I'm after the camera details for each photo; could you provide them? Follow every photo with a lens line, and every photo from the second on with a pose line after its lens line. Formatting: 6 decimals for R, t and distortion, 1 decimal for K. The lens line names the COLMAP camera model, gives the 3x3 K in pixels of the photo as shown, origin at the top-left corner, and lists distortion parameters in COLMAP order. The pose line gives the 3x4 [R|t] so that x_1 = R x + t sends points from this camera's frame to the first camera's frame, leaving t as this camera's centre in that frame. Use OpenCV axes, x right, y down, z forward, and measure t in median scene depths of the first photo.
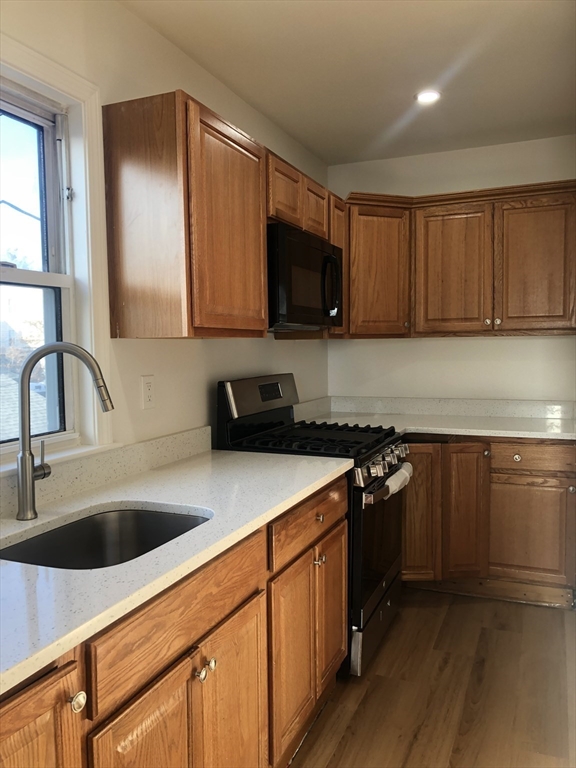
lens RADIAL K [[631.6, 0, 290.0], [0, 631.6, 382.0], [0, 0, 1]] dist [0.026953, -0.044227]
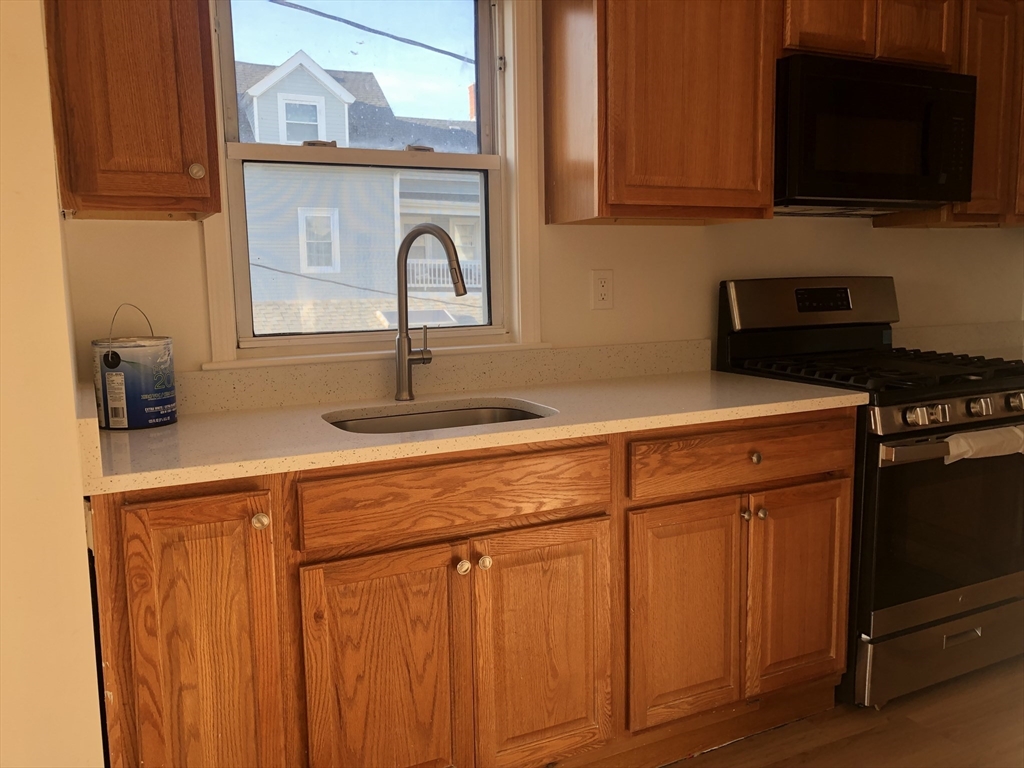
lens RADIAL K [[842.1, 0, 515.4], [0, 842.1, 382.9], [0, 0, 1]] dist [0.026953, -0.044227]
pose [[0.752739, 0.078031, -0.653678, 0.489500], [-0.029967, 0.995983, 0.084384, 0.055590], [0.657636, -0.043930, 0.752054, 0.081375]]
